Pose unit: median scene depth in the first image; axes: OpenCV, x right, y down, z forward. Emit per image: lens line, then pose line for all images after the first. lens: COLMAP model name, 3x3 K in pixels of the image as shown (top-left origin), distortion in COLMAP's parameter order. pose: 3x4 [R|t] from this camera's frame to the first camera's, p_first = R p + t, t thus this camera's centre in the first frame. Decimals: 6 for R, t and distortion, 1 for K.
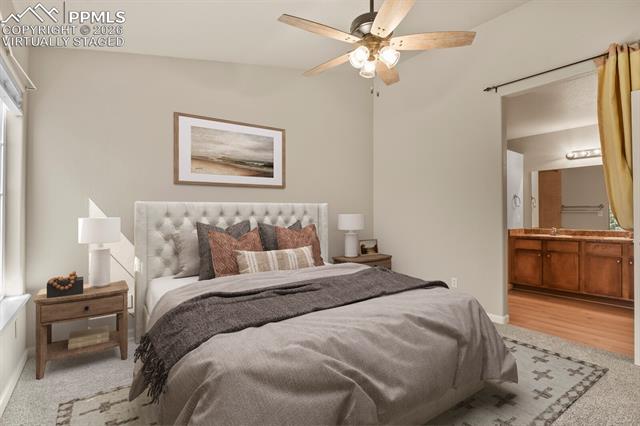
lens RADIAL K [[313.2, 0, 320.0], [0, 313.2, 213.0], [0, 0, 1]] dist [0.000670, -0.009476]
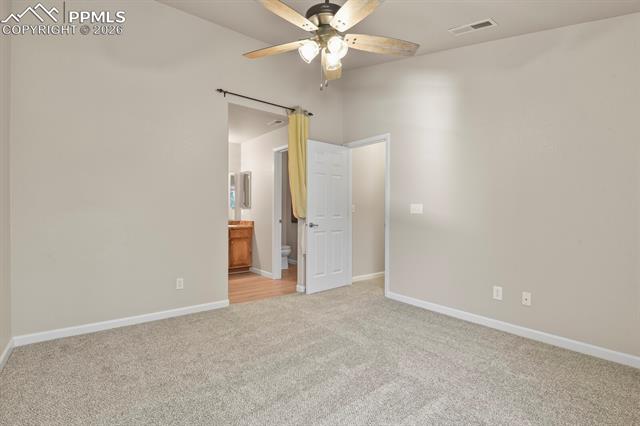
lens RADIAL K [[313.2, 0, 320.0], [0, 313.2, 213.0], [0, 0, 1]] dist [0.000670, -0.009476]
pose [[-0.045836, -0.006087, 0.998930, -0.419314], [-0.009562, 0.999938, 0.005654, 0.008469], [-0.998903, -0.009293, -0.045892, 0.551758]]
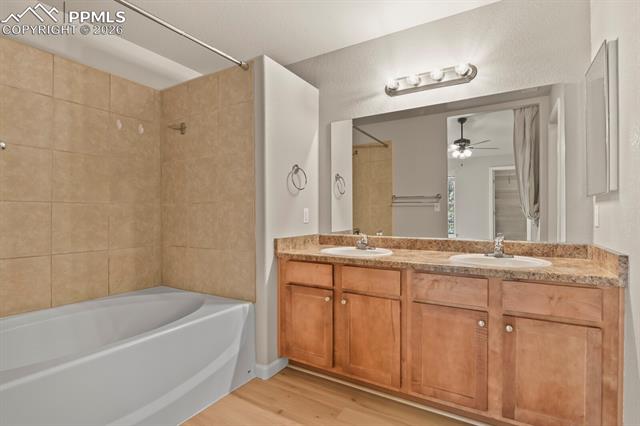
lens RADIAL K [[313.2, 0, 320.0], [0, 313.2, 213.0], [0, 0, 1]] dist [0.000670, -0.009476]
pose [[0.926136, -0.002545, 0.377182, 0.538662], [-0.001440, 0.999946, 0.010282, 0.011631], [-0.377188, -0.010065, 0.926082, 0.615444]]
